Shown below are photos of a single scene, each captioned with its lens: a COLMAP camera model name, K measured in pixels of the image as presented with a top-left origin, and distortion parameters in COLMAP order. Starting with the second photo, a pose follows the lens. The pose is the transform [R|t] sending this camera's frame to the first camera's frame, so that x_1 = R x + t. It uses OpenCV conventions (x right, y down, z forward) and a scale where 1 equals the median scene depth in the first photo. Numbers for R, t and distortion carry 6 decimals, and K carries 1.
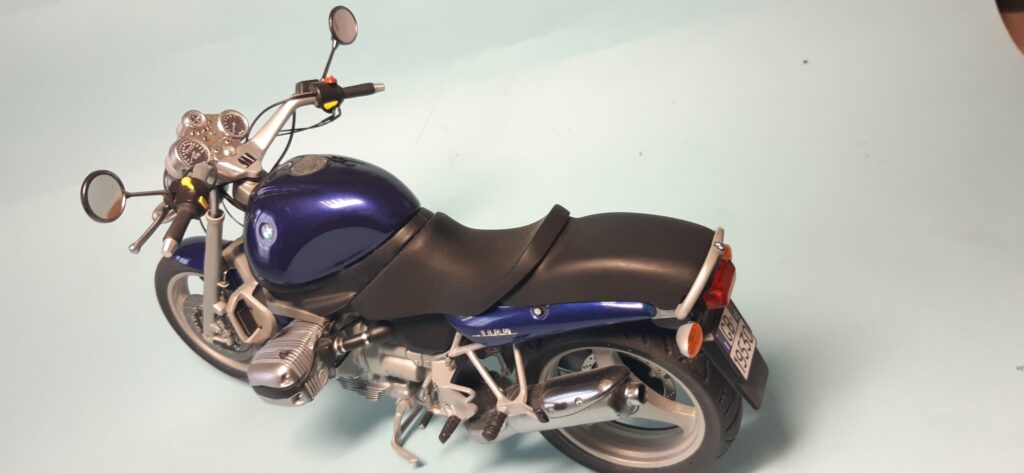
lens RADIAL K [[850.8, 0, 512.0], [0, 850.8, 236.5], [0, 0, 1]] dist [0.070014, -0.002303]
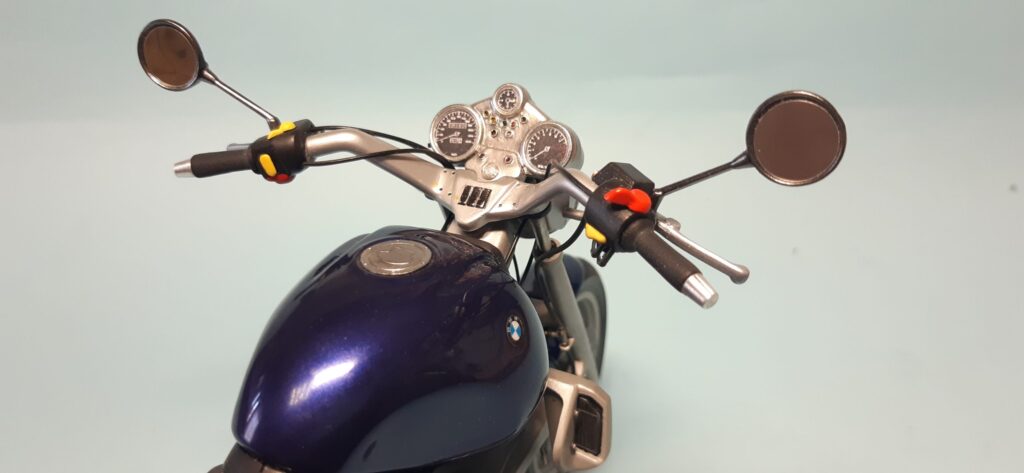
lens RADIAL K [[850.8, 0, 512.0], [0, 850.8, 236.5], [0, 0, 1]] dist [0.070014, -0.002303]
pose [[0.016301, 0.621850, -0.782967, 0.152143], [-0.559875, 0.654472, 0.508140, -0.371021], [0.828417, 0.430080, 0.358827, 0.817833]]
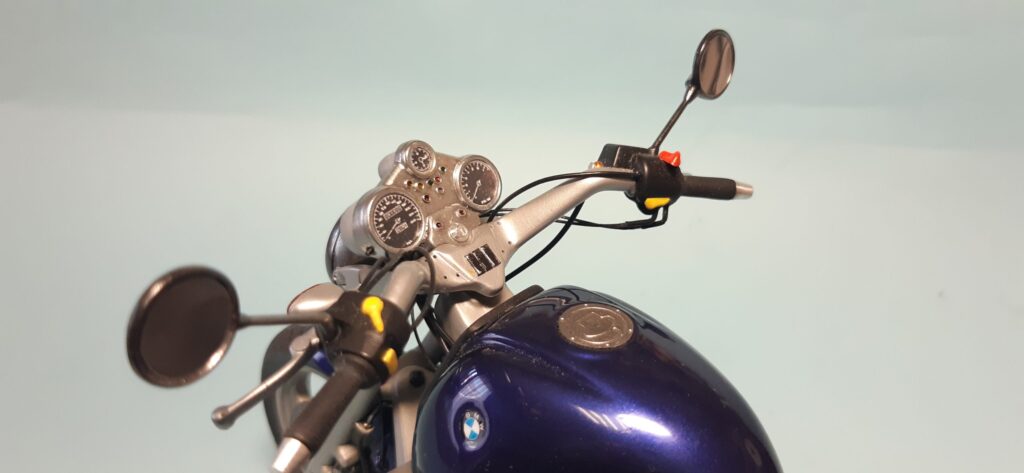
lens RADIAL K [[850.8, 0, 512.0], [0, 850.8, 236.5], [0, 0, 1]] dist [0.070014, -0.002303]
pose [[0.937934, 0.312863, -0.149652, -0.215860], [-0.317998, 0.948026, -0.011087, -0.101398], [0.138405, 0.057988, 0.988677, 0.476269]]
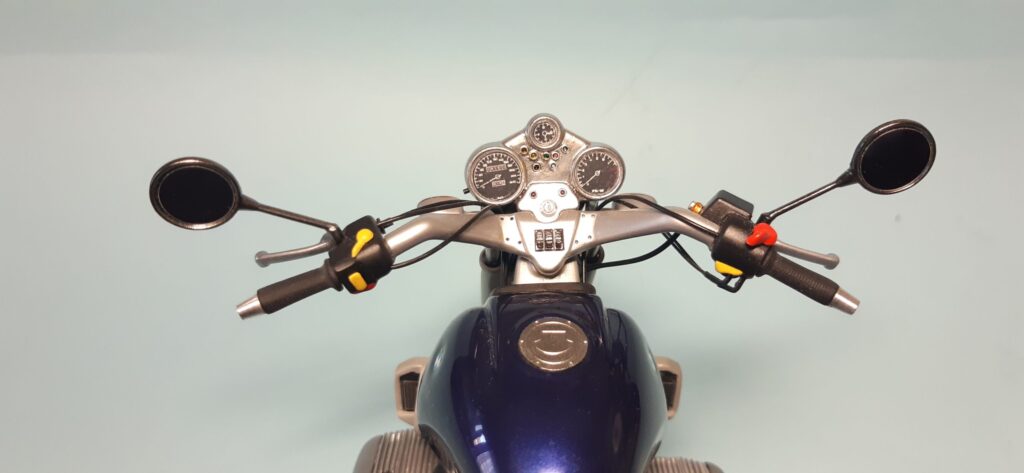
lens RADIAL K [[850.8, 0, 512.0], [0, 850.8, 236.5], [0, 0, 1]] dist [0.070014, -0.002303]
pose [[0.464859, 0.709937, -0.529051, -0.017176], [-0.557410, 0.698922, 0.448109, -0.331773], [0.687895, 0.086591, 0.720627, 0.559316]]
